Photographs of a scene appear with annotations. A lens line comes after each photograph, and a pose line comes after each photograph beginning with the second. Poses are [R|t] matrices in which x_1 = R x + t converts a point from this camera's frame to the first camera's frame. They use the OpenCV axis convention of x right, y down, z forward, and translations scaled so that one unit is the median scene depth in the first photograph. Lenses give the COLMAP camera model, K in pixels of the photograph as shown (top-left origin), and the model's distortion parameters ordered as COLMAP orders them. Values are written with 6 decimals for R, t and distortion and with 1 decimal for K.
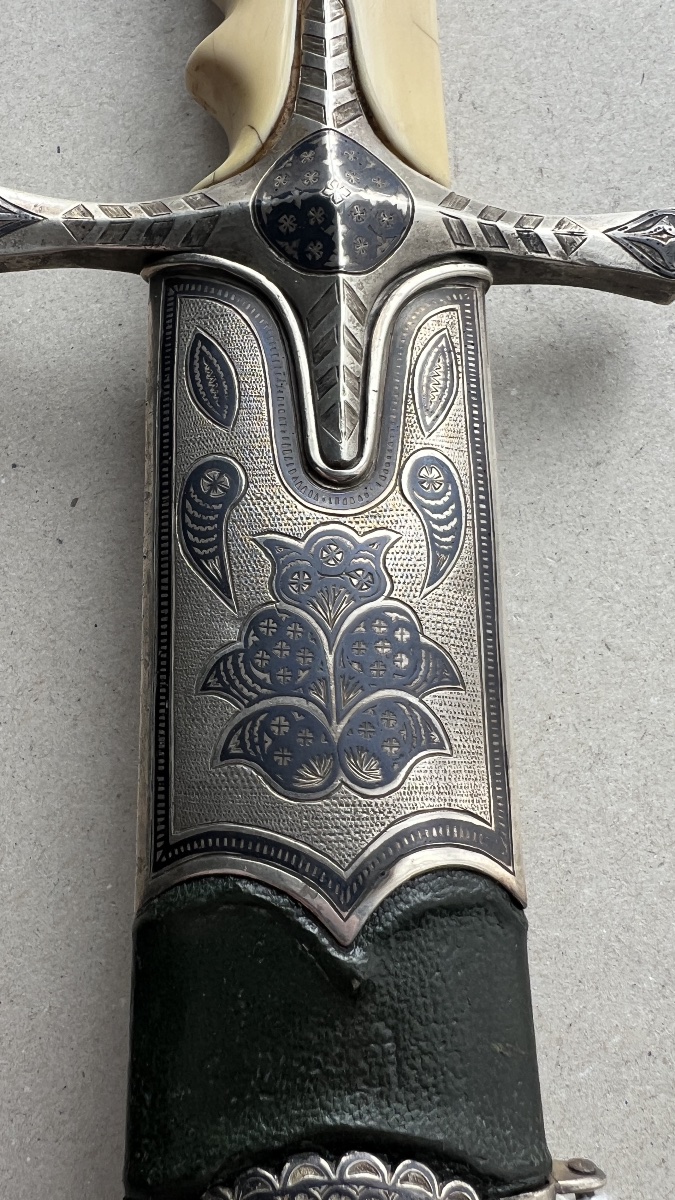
lens RADIAL K [[878.6, 0, 245.9], [0, 878.6, 595.4], [0, 0, 1]] dist [-0.000433, -0.004318]
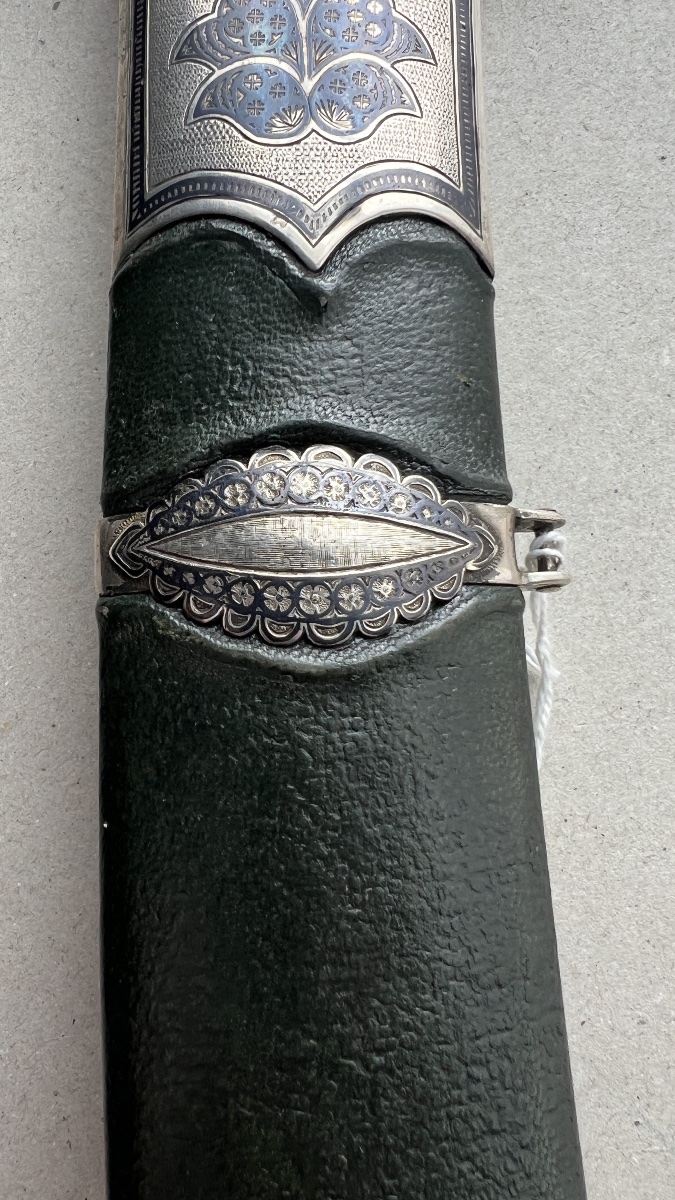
lens RADIAL K [[878.6, 0, 245.9], [0, 878.6, 595.4], [0, 0, 1]] dist [-0.000433, -0.004318]
pose [[0.999963, 0.001705, -0.008448, 0.039476], [-0.001243, 0.998523, 0.054309, 0.661437], [0.008528, -0.054296, 0.998488, -0.043415]]
